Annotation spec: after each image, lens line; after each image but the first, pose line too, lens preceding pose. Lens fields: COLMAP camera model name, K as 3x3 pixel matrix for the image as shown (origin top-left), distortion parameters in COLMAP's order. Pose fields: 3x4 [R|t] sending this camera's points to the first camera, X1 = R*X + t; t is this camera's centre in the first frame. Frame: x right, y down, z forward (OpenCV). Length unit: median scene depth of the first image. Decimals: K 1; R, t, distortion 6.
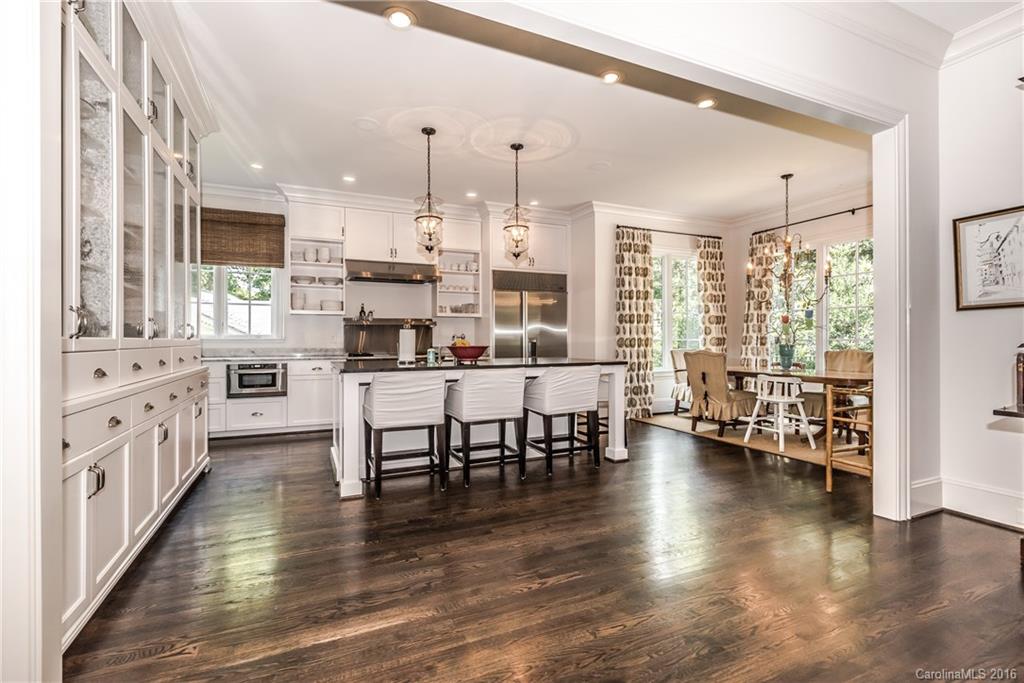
lens RADIAL K [[445.4, 0, 510.8], [0, 445.4, 340.0], [0, 0, 1]] dist [-0.001614, -0.000134]
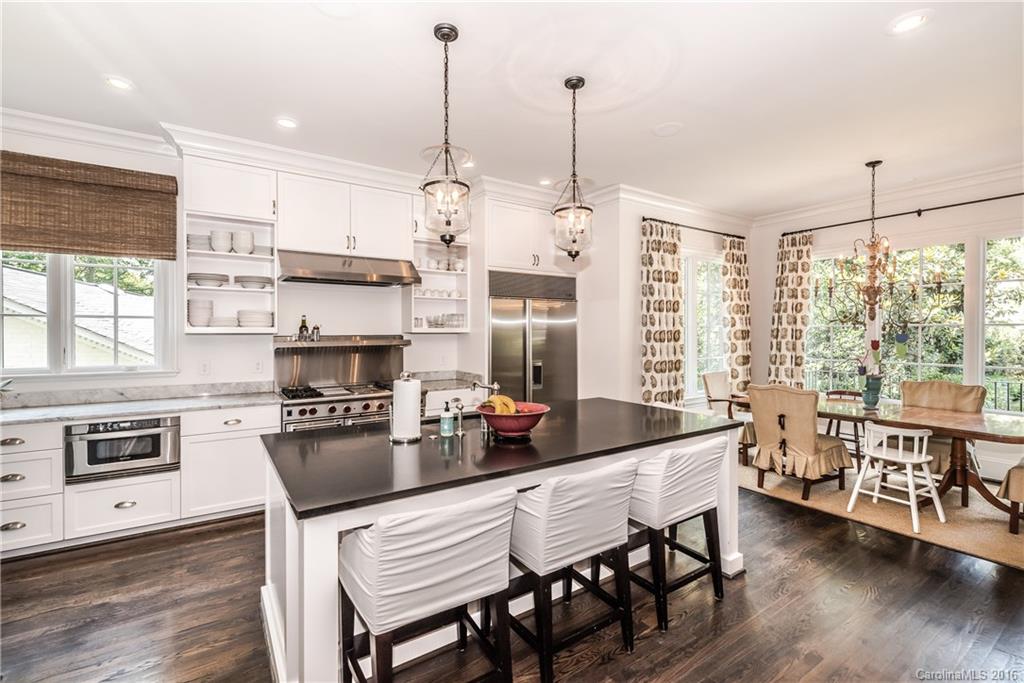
lens RADIAL K [[446.9, 0, 510.7], [0, 446.9, 337.8], [0, 0, 1]] dist [-0.000751, -0.000070]
pose [[0.988317, 0.003083, 0.152382, -0.117741], [-0.004816, 0.999928, 0.011006, -0.053491], [-0.152337, -0.011611, 0.988260, 0.261187]]
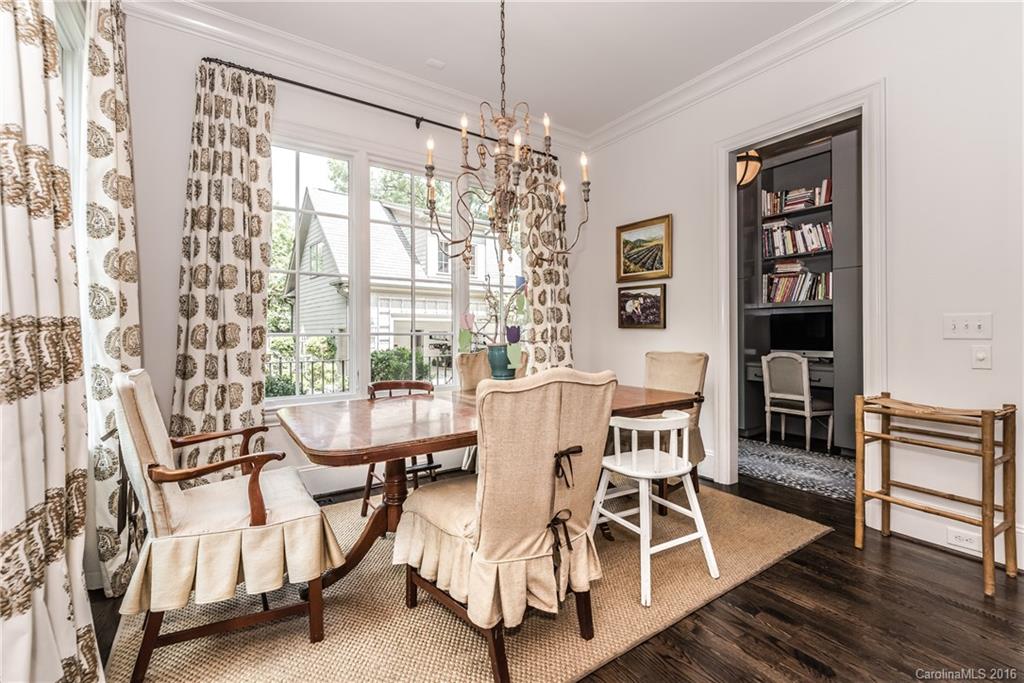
lens RADIAL K [[446.6, 0, 509.9], [0, 446.6, 325.8], [0, 0, 1]] dist [-0.000384, -0.000027]
pose [[-0.151482, 0.007541, 0.988431, 0.141131], [-0.000062, 0.999971, -0.007638, -0.005129], [-0.988460, -0.001218, -0.151477, 0.911120]]
